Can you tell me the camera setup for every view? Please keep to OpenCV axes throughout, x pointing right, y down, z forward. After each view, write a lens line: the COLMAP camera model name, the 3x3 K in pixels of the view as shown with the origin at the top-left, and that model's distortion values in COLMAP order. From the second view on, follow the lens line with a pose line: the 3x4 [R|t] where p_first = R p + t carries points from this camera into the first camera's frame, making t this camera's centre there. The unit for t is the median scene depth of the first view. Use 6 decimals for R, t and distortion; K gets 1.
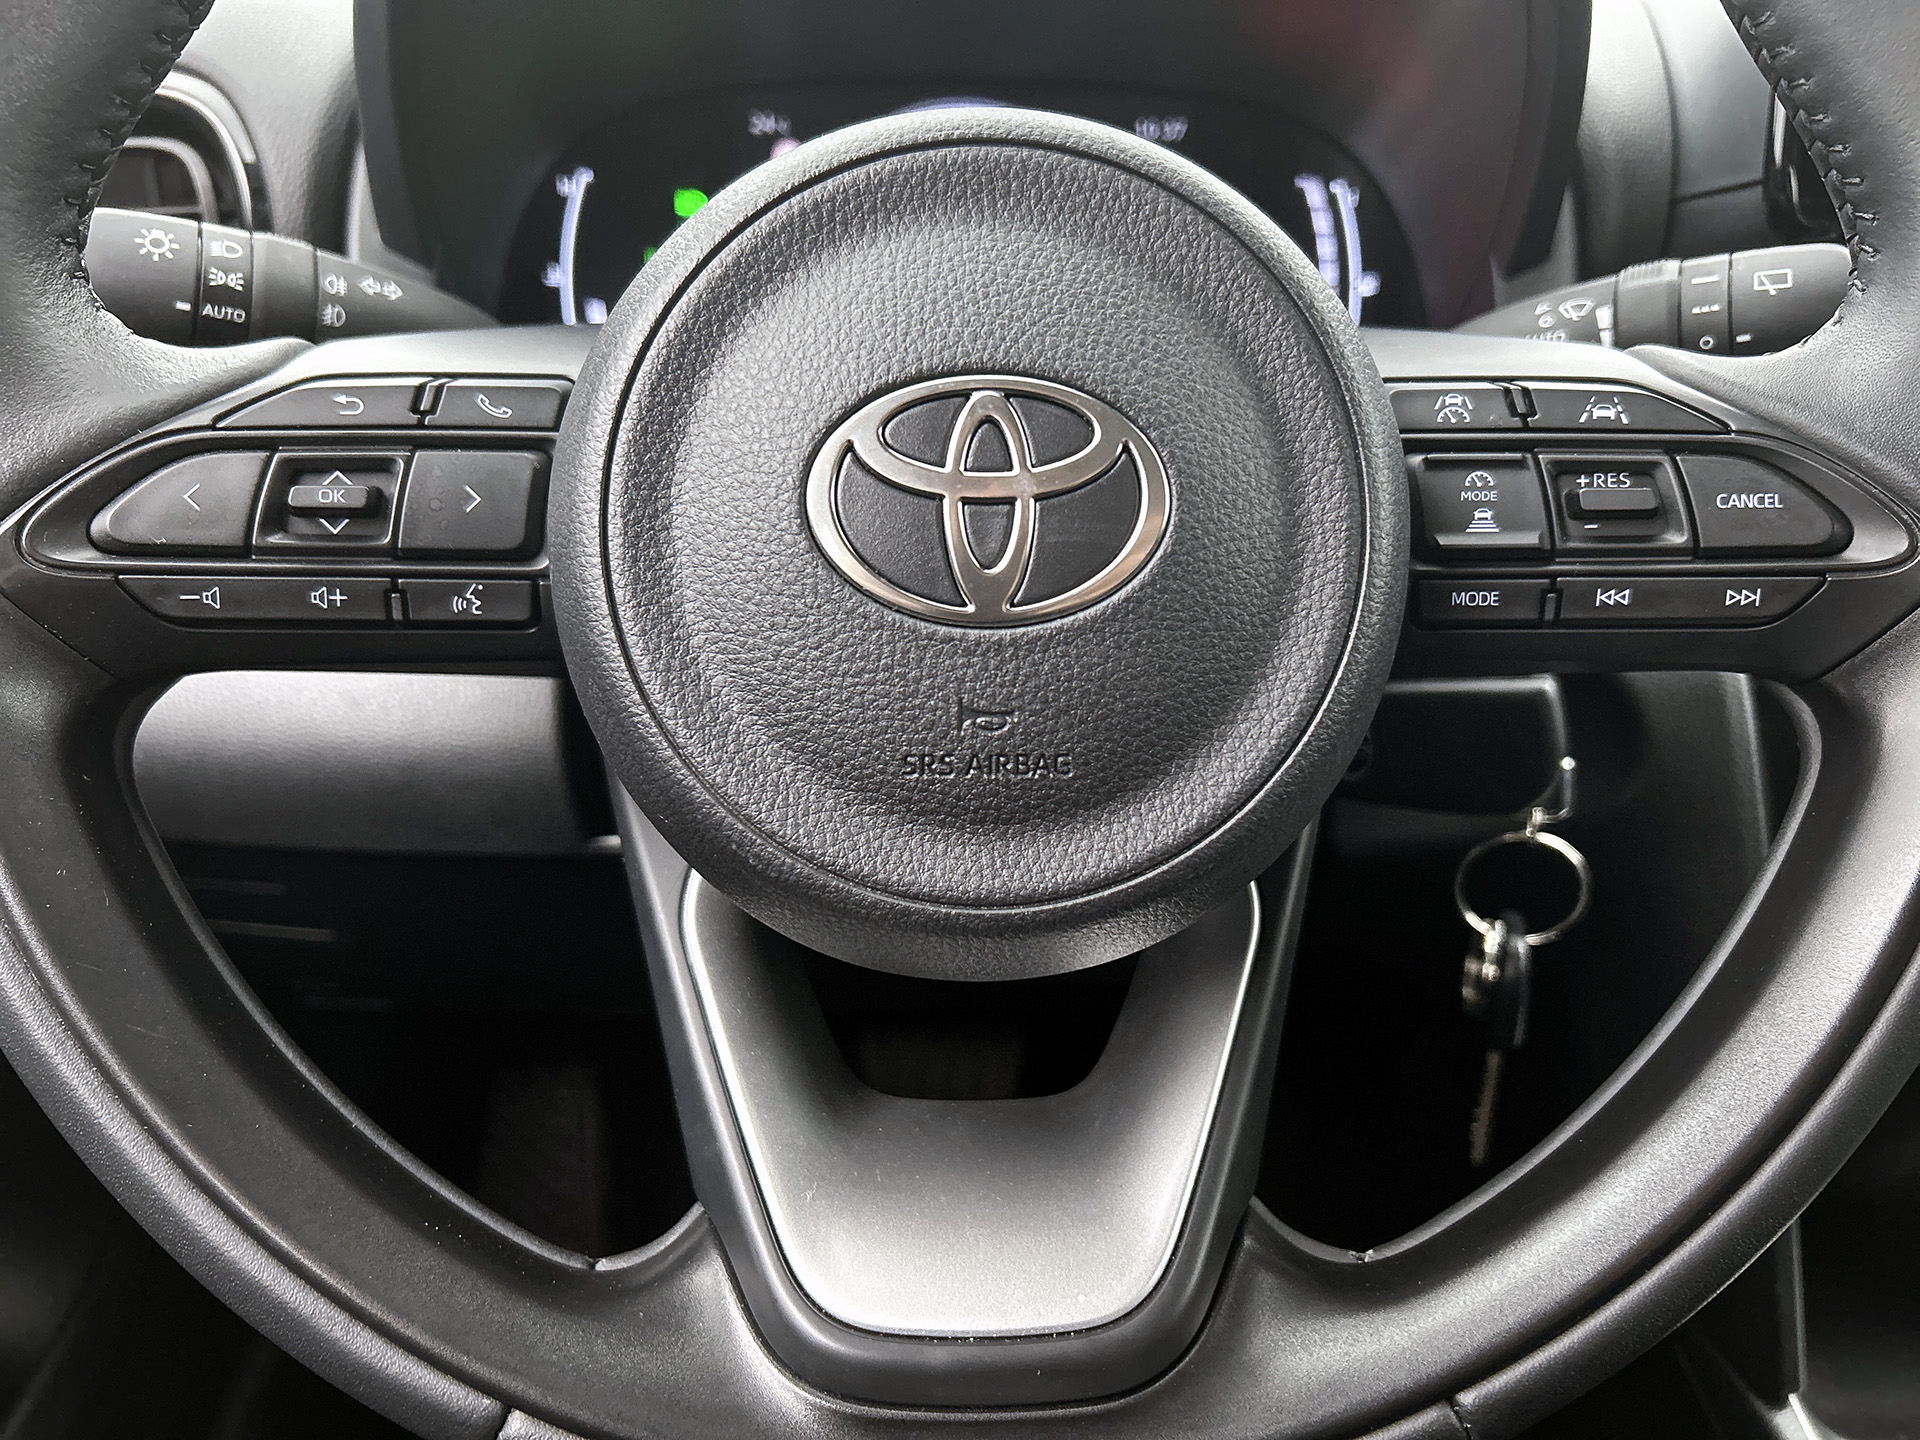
lens RADIAL K [[1496.9, 0, 960.0], [0, 1496.9, 720.0], [0, 0, 1]] dist [-0.012944, 0.003914]
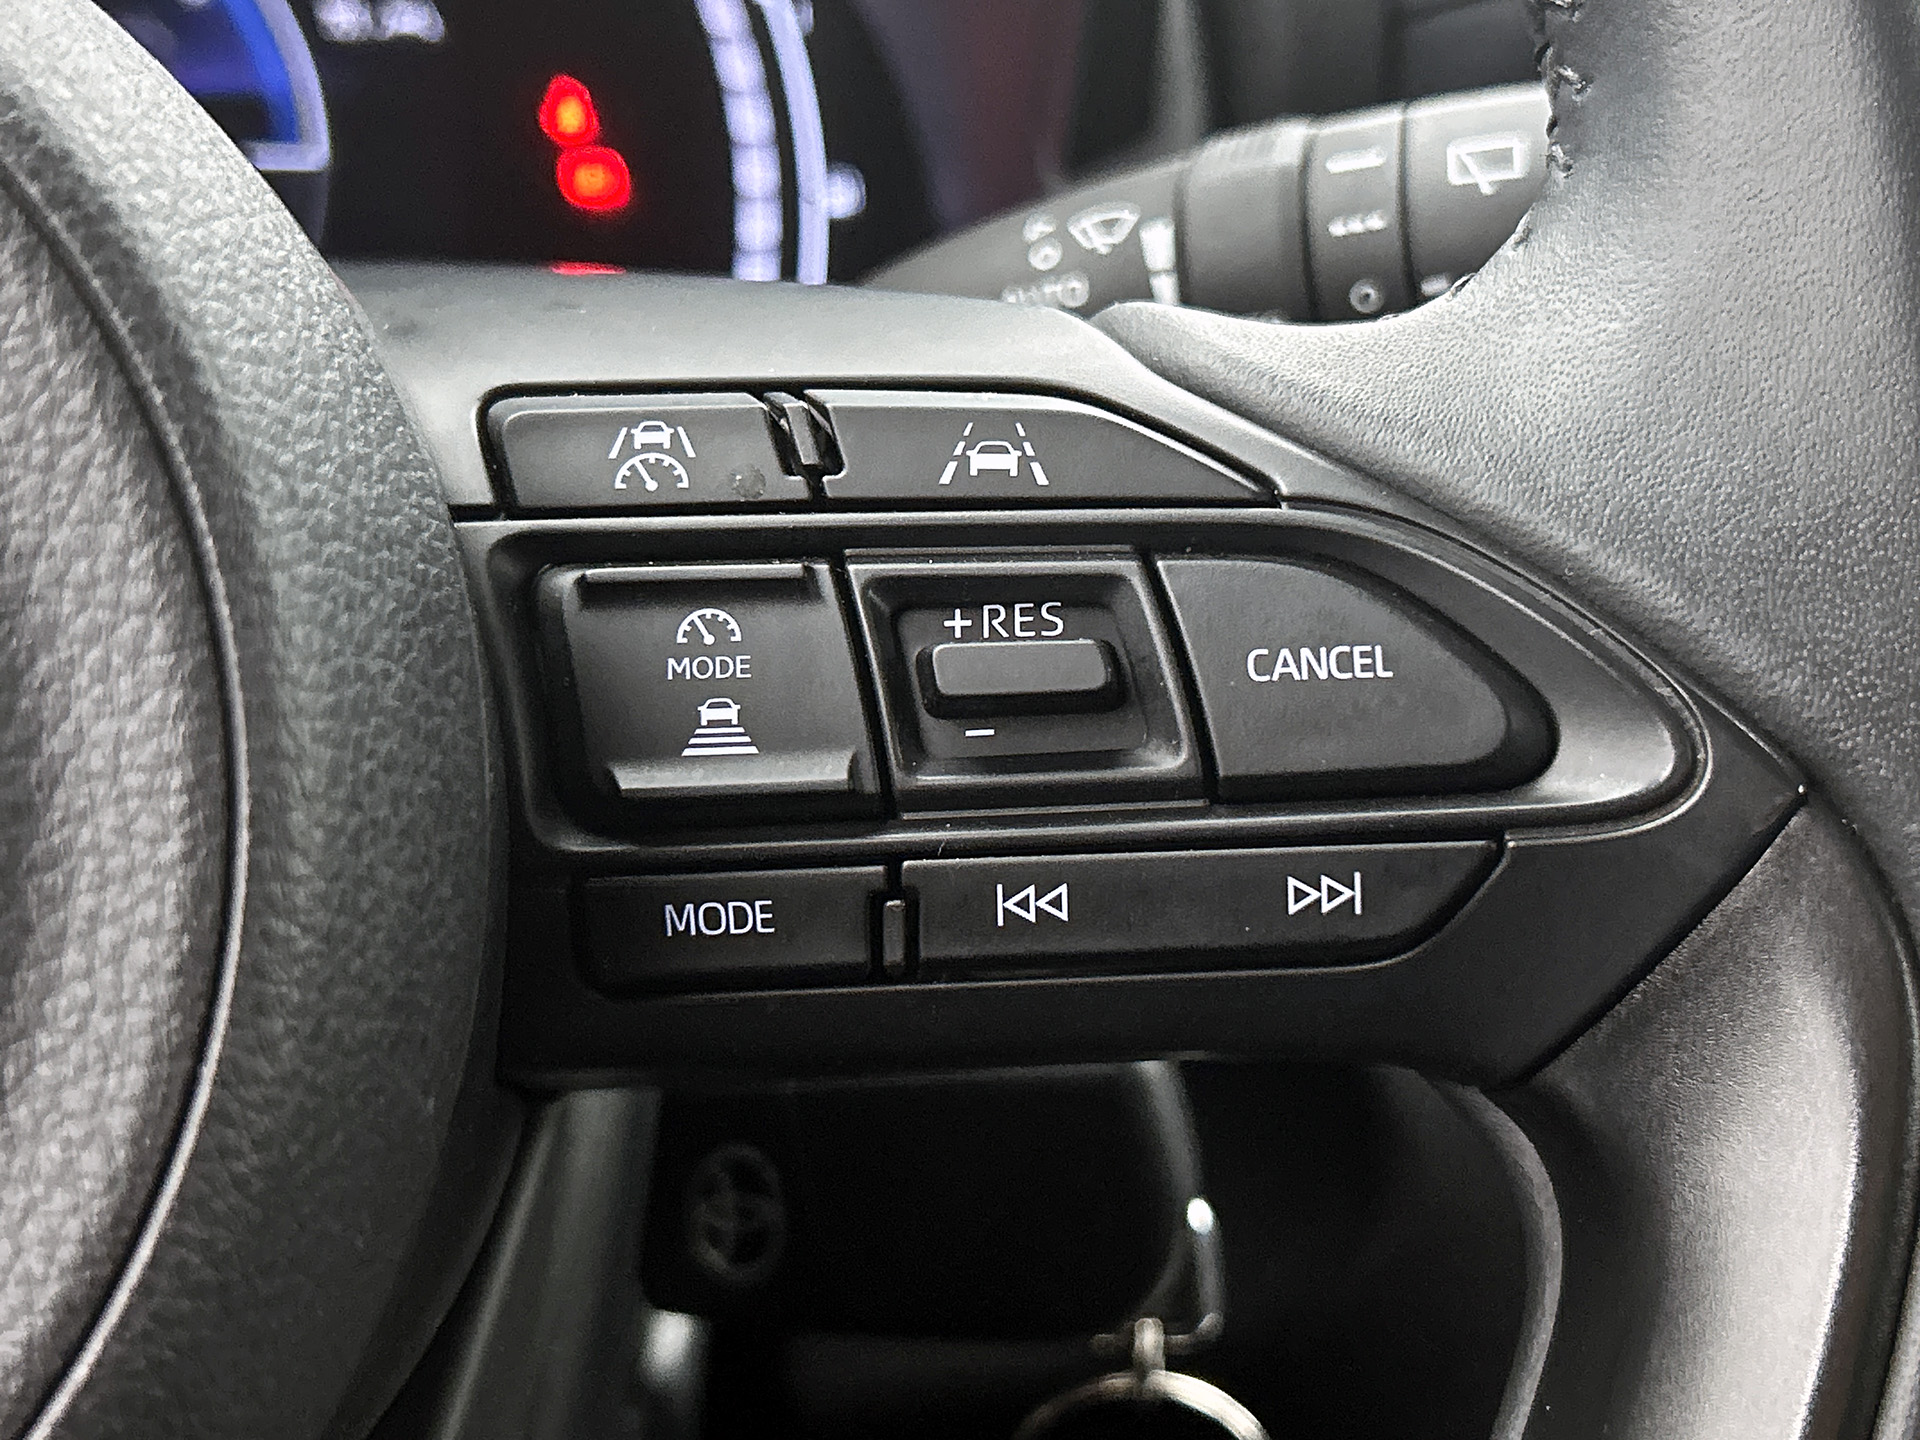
lens RADIAL K [[2799.4, 0, 953.6], [0, 2799.4, 725.7], [0, 0, 1]] dist [0.210657, -0.869213]
pose [[0.983159, -0.033952, 0.179570, 0.277531], [0.052727, 0.993505, -0.100836, -0.053994], [-0.174980, 0.108606, 0.978564, 0.243579]]
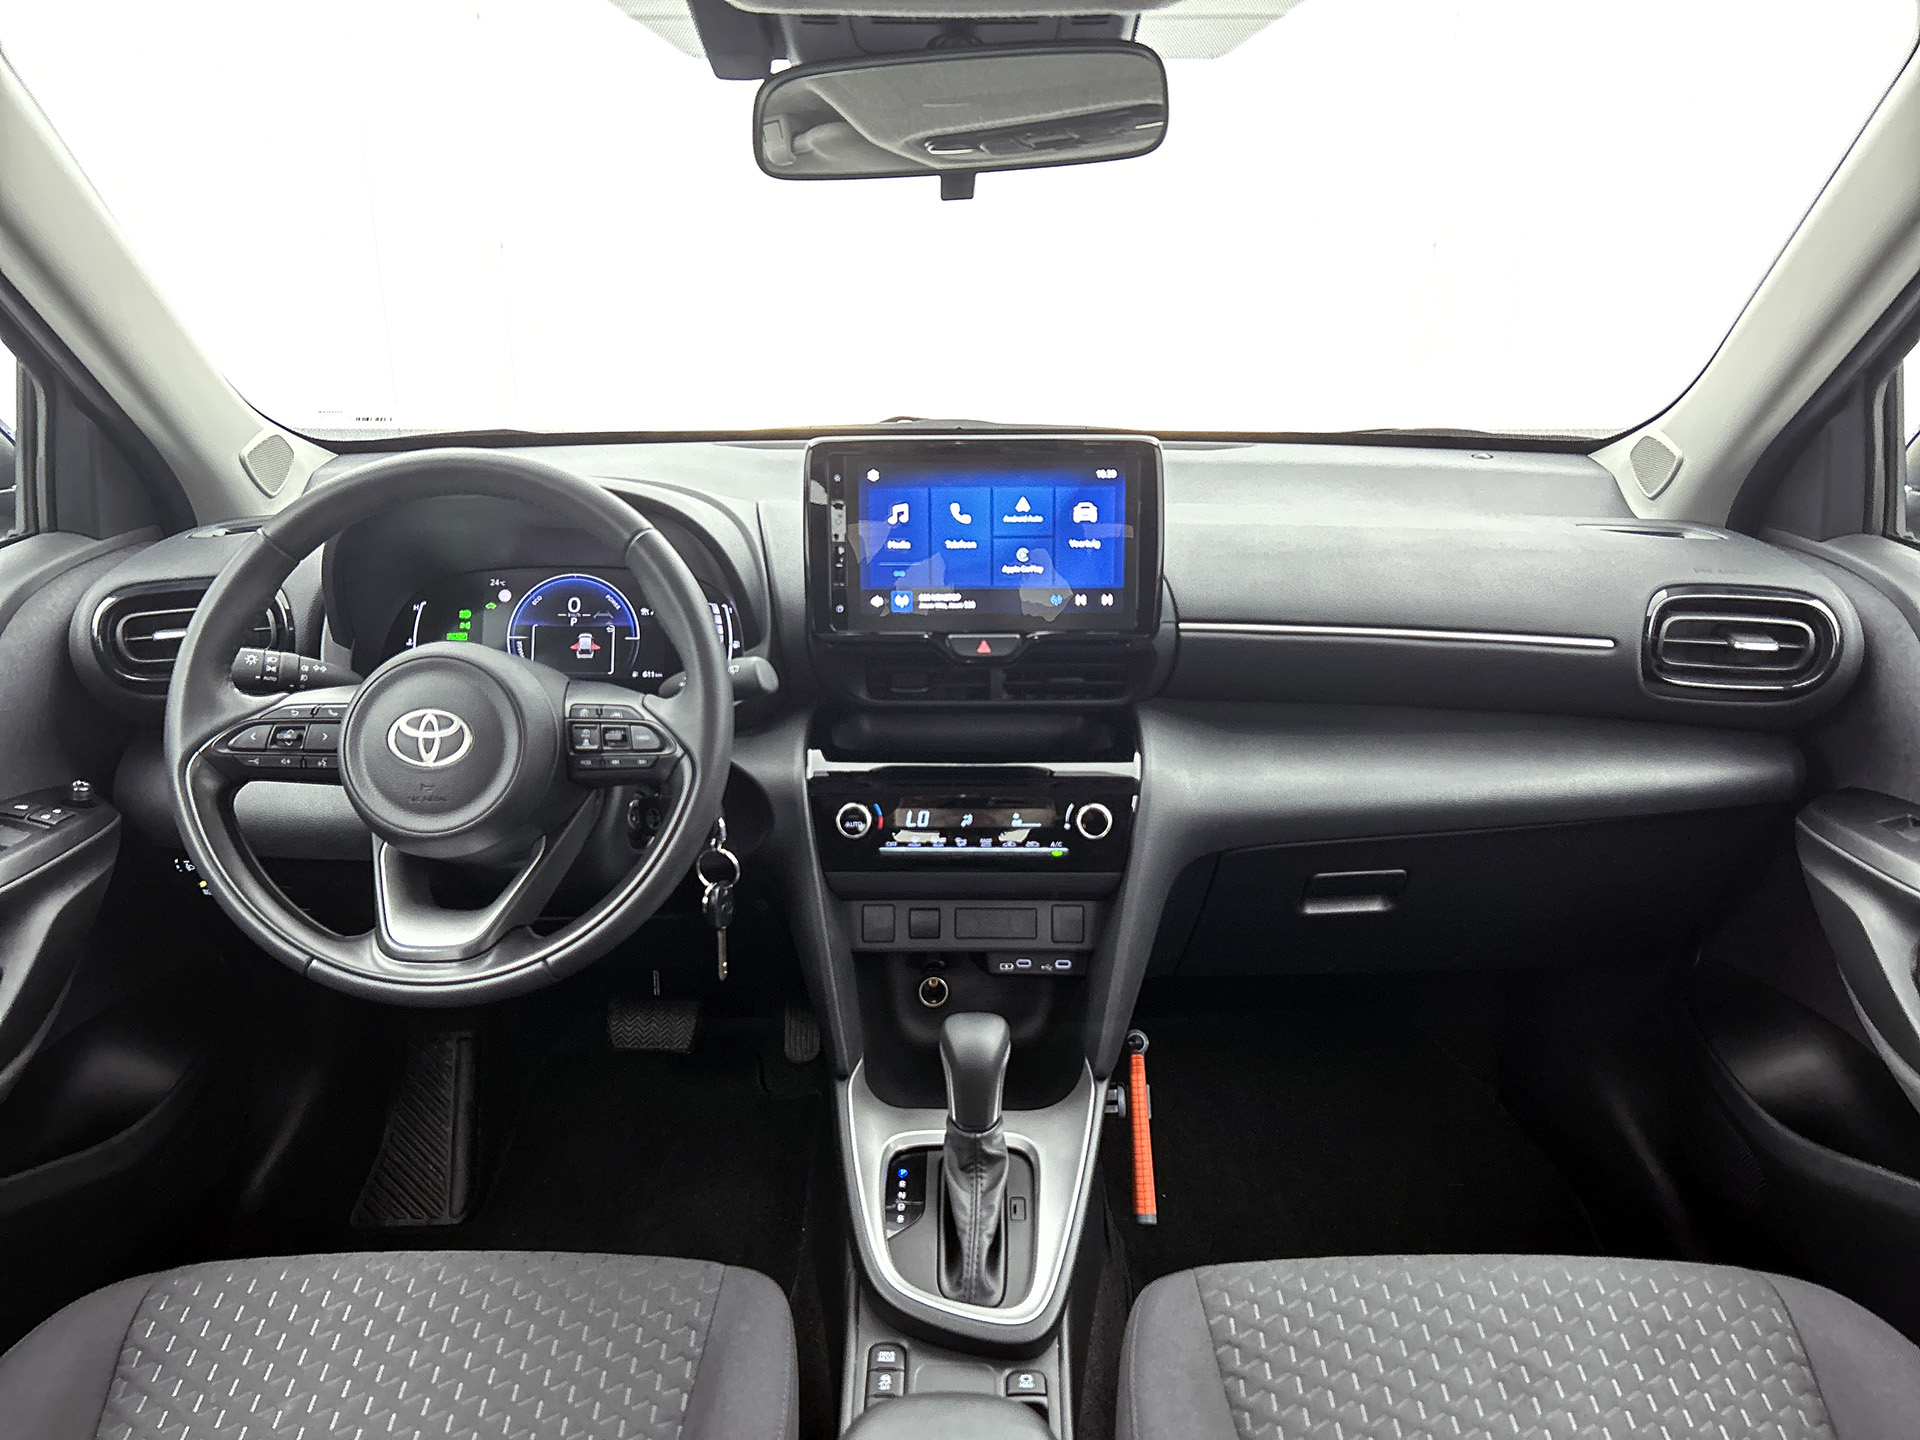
lens RADIAL K [[1410.5, 0, 930.2], [0, 1410.5, 723.9], [0, 0, 1]] dist [0.098308, -0.175529]
pose [[0.998528, 0.001448, -0.054221, 1.442674], [-0.008468, 0.991548, -0.129463, 0.286467], [0.053575, 0.129732, 0.990101, -2.590132]]
